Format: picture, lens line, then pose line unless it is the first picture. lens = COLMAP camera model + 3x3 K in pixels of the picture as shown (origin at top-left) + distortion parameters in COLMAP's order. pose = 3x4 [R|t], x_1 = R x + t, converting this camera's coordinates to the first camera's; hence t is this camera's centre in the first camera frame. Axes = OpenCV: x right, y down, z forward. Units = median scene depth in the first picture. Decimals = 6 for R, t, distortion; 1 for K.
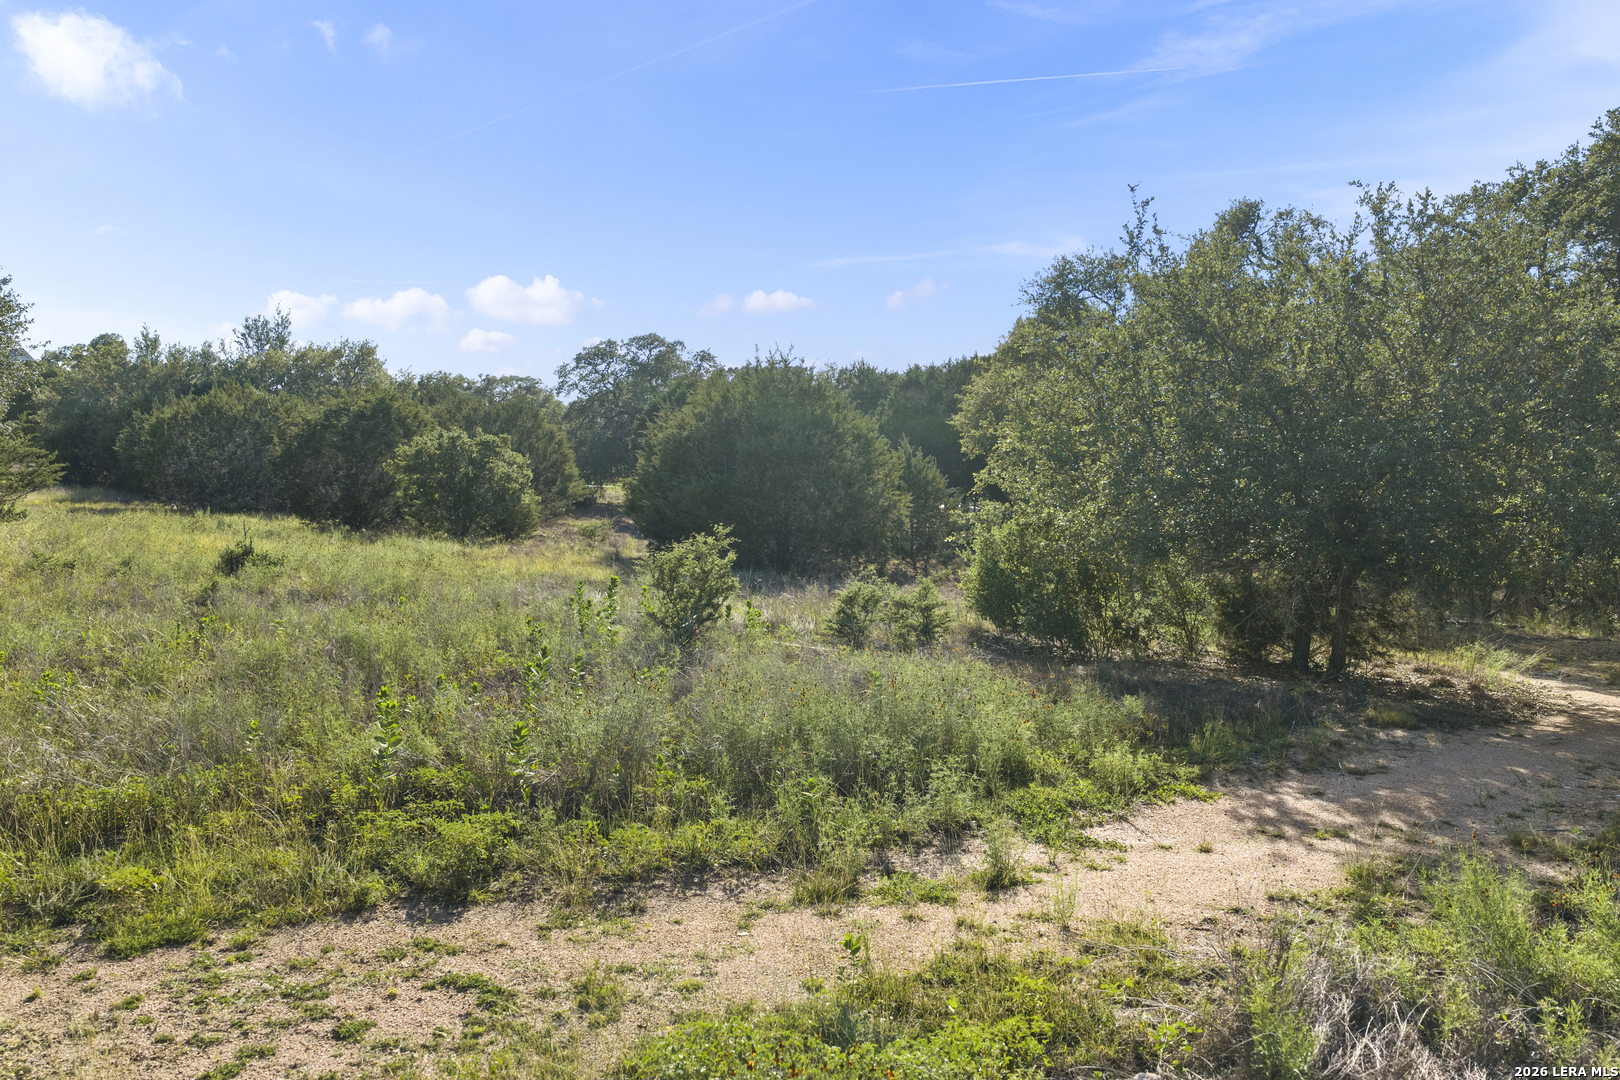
lens RADIAL K [[1337.0, 0, 811.5], [0, 1337.0, 534.8], [0, 0, 1]] dist [0.026679, -0.061168]
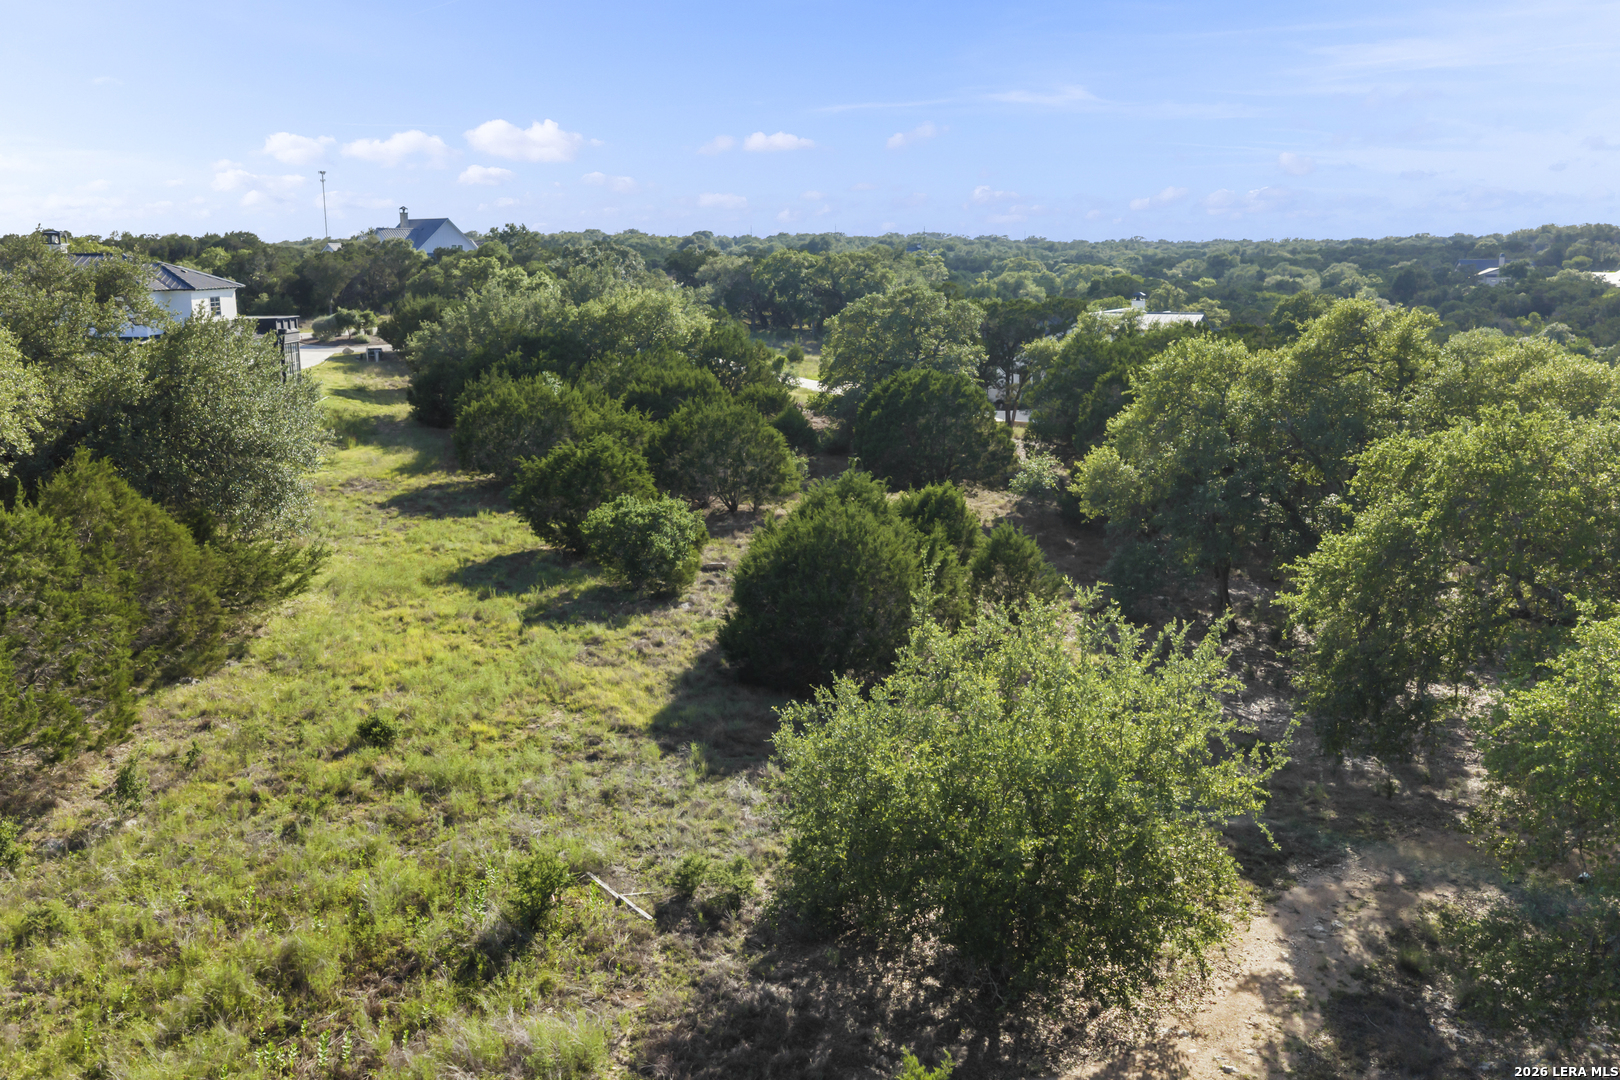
lens RADIAL K [[1337.0, 0, 811.5], [0, 1337.0, 534.8], [0, 0, 1]] dist [0.026679, -0.061168]
pose [[0.956525, 0.052794, -0.286831, 0.121006], [-0.010484, 0.989068, 0.147086, -0.112960], [0.291461, -0.137684, 0.946622, -0.057817]]
